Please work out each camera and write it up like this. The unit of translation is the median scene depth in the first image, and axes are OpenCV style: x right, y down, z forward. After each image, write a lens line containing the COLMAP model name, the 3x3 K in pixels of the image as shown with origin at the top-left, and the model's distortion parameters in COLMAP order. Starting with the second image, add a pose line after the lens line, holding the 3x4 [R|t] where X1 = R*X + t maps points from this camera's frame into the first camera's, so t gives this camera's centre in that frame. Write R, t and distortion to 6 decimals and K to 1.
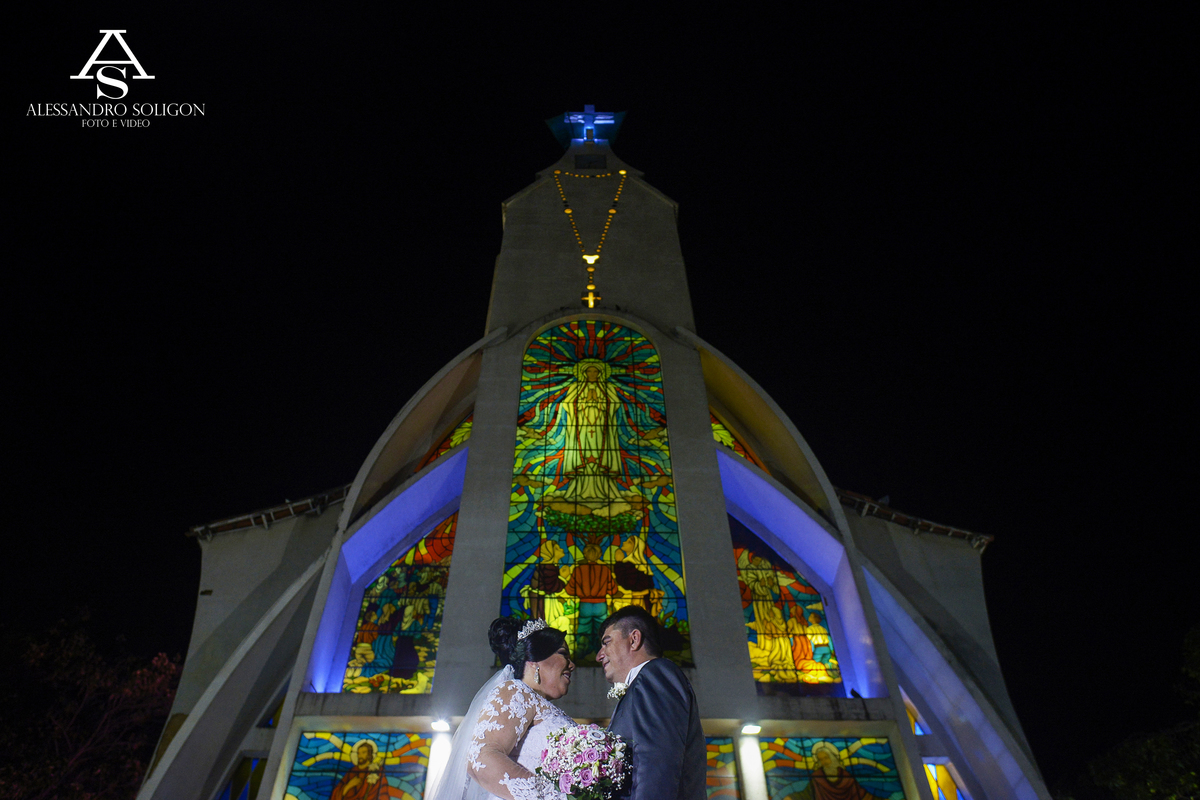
lens RADIAL K [[802.1, 0, 578.7], [0, 802.1, 356.3], [0, 0, 1]] dist [0.000466, 0.000953]
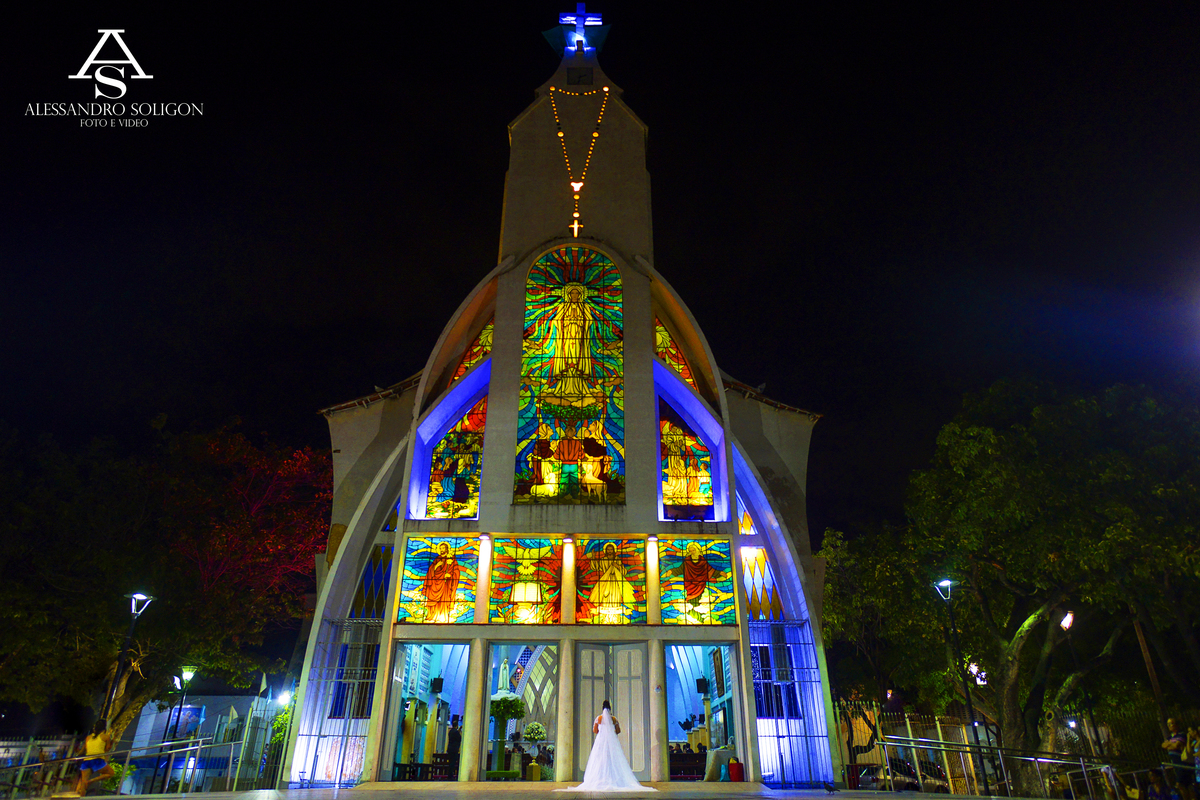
lens RADIAL K [[692.4, 0, 600.0], [0, 692.4, 400.0], [0, 0, 1]] dist [0.000701, 0.000431]
pose [[0.999963, -0.000553, 0.008533, 0.061808], [-0.002829, 0.920295, 0.391216, -0.349072], [-0.008070, -0.391225, 0.920260, -0.262507]]
